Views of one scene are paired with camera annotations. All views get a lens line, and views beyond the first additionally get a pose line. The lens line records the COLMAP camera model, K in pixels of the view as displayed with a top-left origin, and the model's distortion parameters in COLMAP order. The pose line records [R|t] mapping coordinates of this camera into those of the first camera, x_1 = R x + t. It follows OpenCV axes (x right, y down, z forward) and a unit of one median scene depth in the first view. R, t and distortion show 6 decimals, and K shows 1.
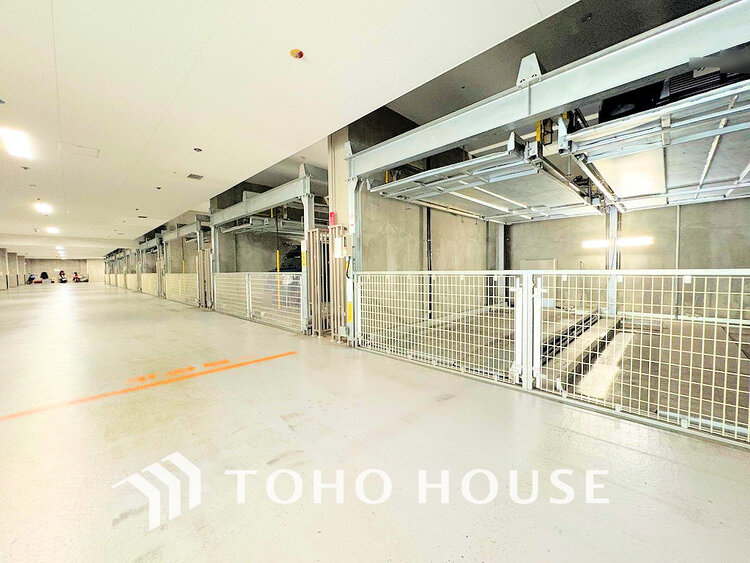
lens RADIAL K [[298.8, 0, 377.9], [0, 298.8, 282.9], [0, 0, 1]] dist [0.003074, 0.000397]
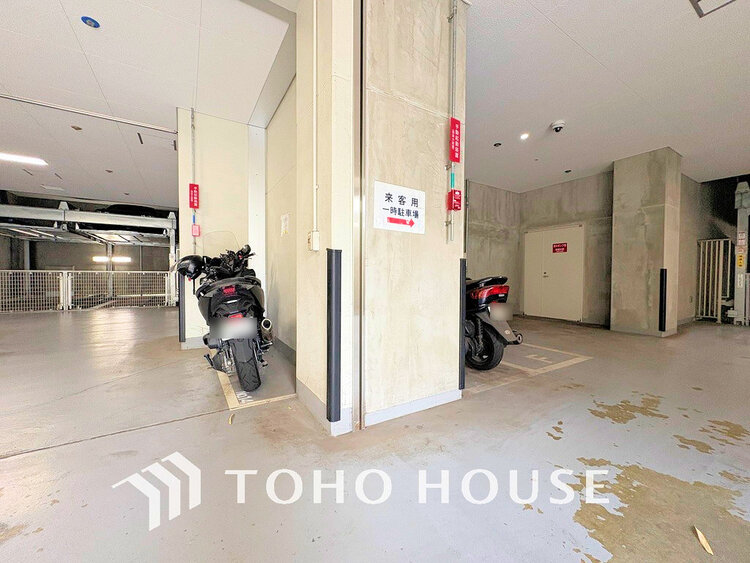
lens RADIAL K [[298.8, 0, 379.1], [0, 298.8, 284.0], [0, 0, 1]] dist [0.003074, 0.000397]
pose [[0.235753, -0.011017, 0.971751, -0.719876], [0.035325, 0.999372, 0.002760, 0.085776], [-0.971171, 0.033676, 0.235994, -1.185325]]
